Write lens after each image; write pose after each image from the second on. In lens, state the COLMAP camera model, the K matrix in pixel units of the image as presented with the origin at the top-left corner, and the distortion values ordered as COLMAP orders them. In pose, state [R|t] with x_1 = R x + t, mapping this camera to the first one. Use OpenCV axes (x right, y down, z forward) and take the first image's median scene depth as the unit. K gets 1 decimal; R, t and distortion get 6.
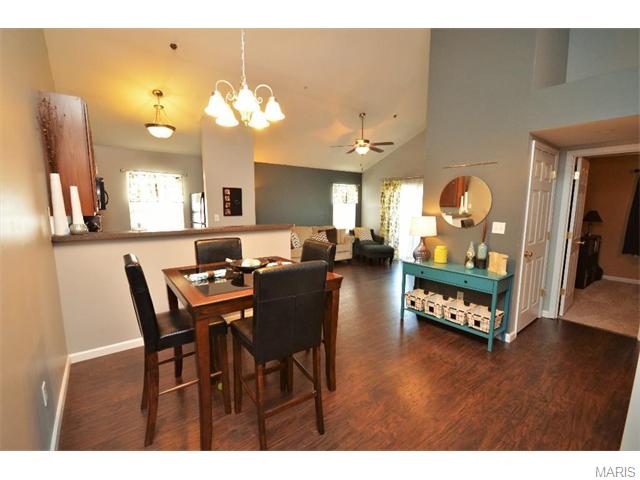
lens RADIAL K [[288.2, 0, 320.1], [0, 288.2, 242.6], [0, 0, 1]] dist [-0.013478, 0.000106]
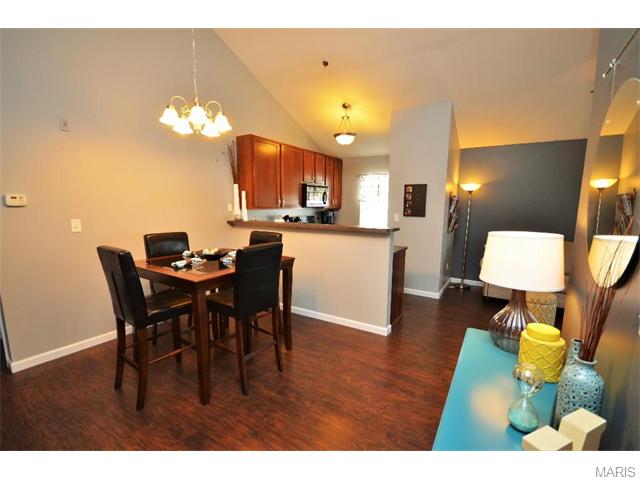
lens RADIAL K [[288.2, 0, 320.1], [0, 288.2, 242.6], [0, 0, 1]] dist [-0.013478, 0.000106]
pose [[0.329408, 0.122369, -0.936224, 0.294962], [-0.129436, 0.988057, 0.083602, -0.034380], [0.935274, 0.093642, 0.341313, 0.300580]]
